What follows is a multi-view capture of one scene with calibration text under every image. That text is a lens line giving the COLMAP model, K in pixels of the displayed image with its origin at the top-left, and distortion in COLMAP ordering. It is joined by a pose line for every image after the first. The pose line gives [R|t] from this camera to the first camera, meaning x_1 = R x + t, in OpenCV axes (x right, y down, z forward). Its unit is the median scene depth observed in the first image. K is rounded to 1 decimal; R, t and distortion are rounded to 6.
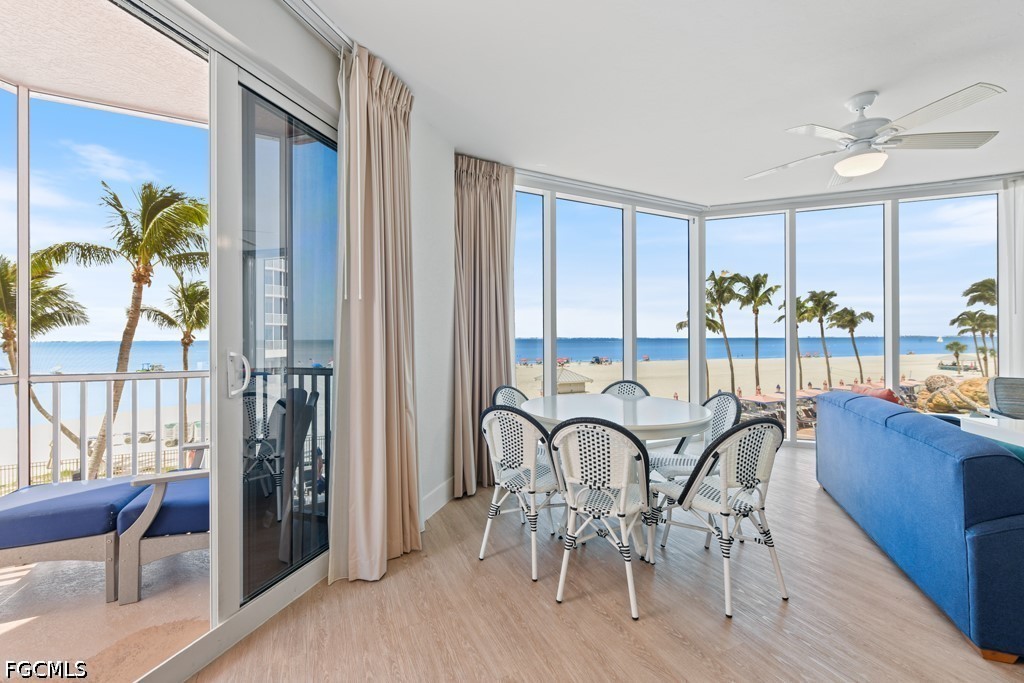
lens RADIAL K [[411.3, 0, 509.7], [0, 411.3, 342.0], [0, 0, 1]] dist [0.000359, -0.000225]
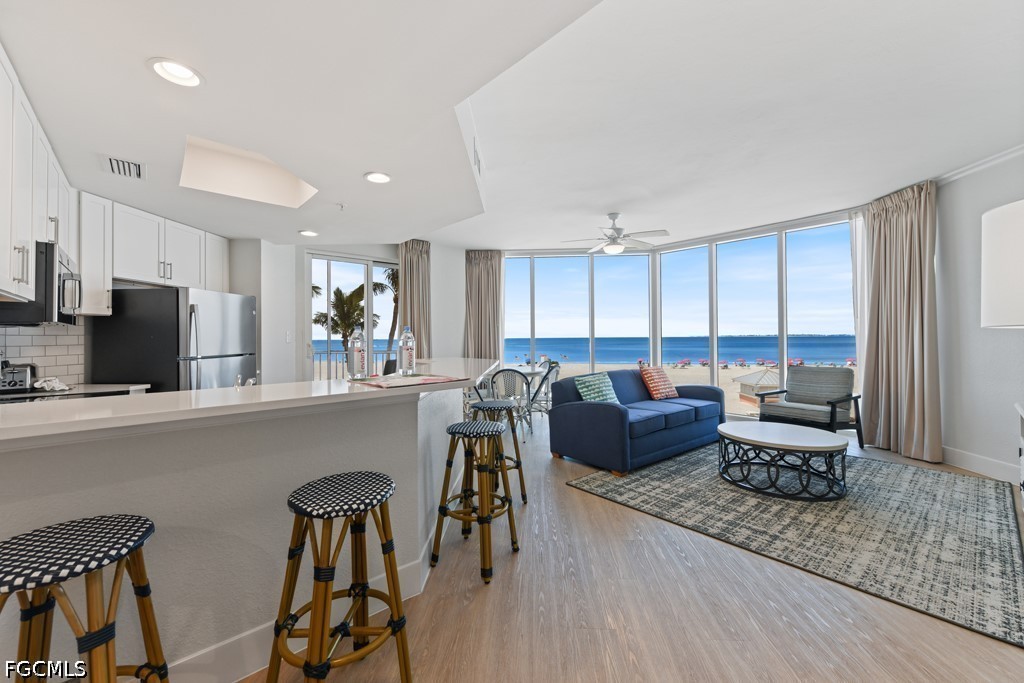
lens RADIAL K [[411.3, 0, 511.9], [0, 411.3, 336.0], [0, 0, 1]] dist [0.000359, -0.000225]
pose [[0.866842, -0.000915, -0.498582, 0.918212], [-0.003993, 0.999954, -0.008777, -0.004711], [0.498567, 0.009599, 0.866798, -0.583052]]
